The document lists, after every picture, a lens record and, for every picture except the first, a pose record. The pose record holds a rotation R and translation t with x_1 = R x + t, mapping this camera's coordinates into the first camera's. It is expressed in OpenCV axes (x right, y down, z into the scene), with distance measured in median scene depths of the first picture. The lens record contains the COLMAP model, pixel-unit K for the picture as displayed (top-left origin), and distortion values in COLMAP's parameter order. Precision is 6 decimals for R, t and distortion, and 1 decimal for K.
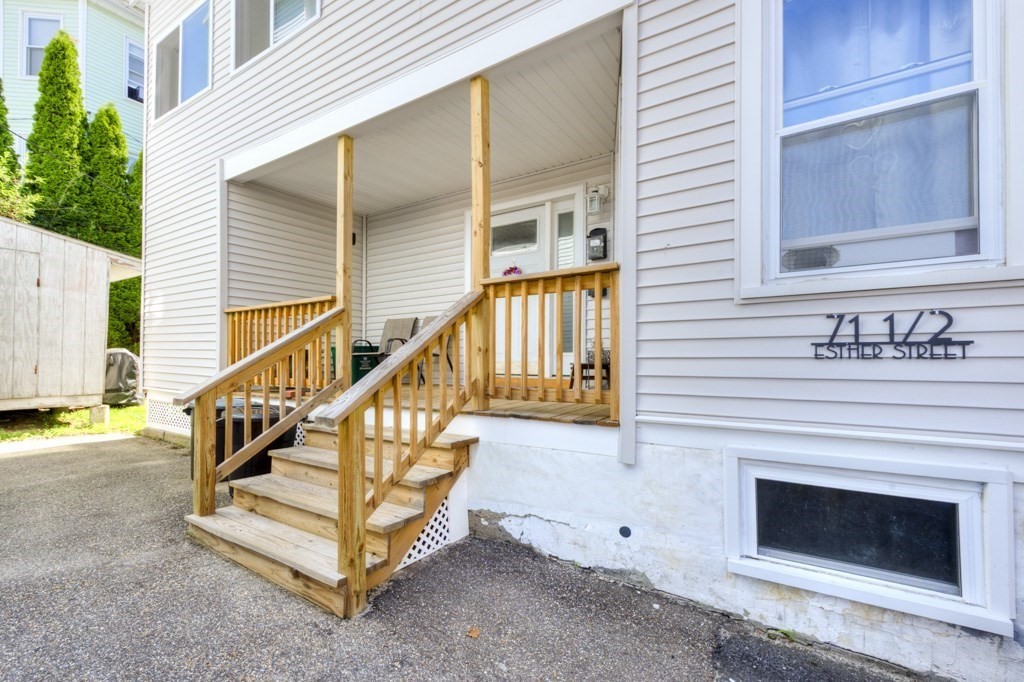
lens RADIAL K [[425.6, 0, 550.2], [0, 425.6, 355.2], [0, 0, 1]] dist [0.019779, -0.000220]
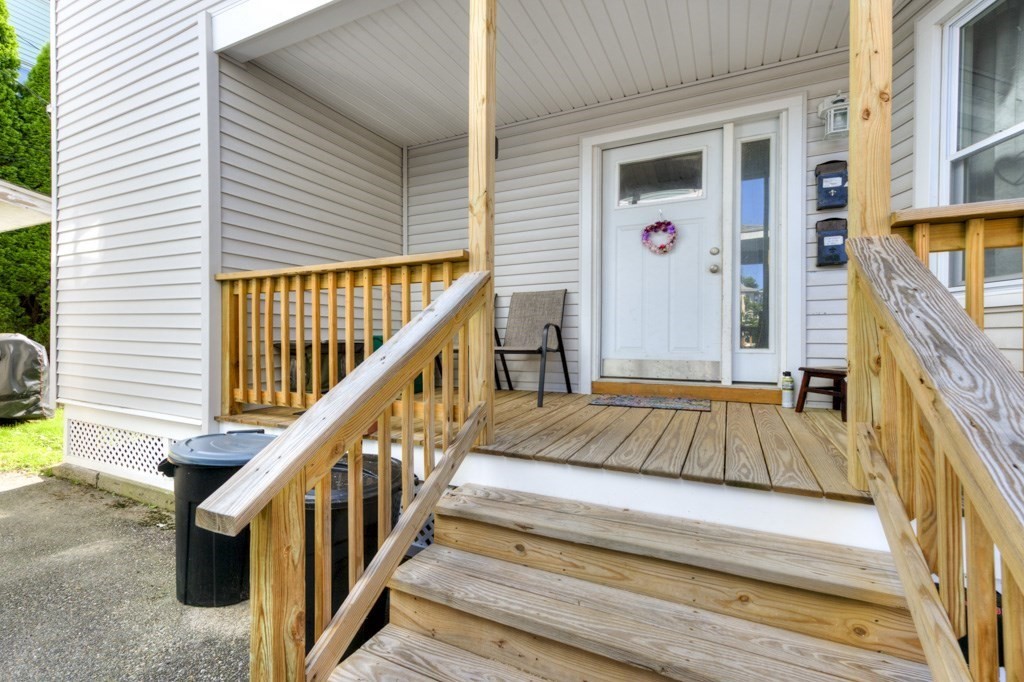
lens RADIAL K [[411.5, 0, 533.3], [0, 411.5, 339.2], [0, 0, 1]] dist [0.012659, -0.000252]
pose [[0.993327, 0.001450, 0.115322, -0.332877], [-0.003322, 0.999866, 0.016045, -0.024938], [-0.115283, -0.016321, 0.993199, 0.328782]]
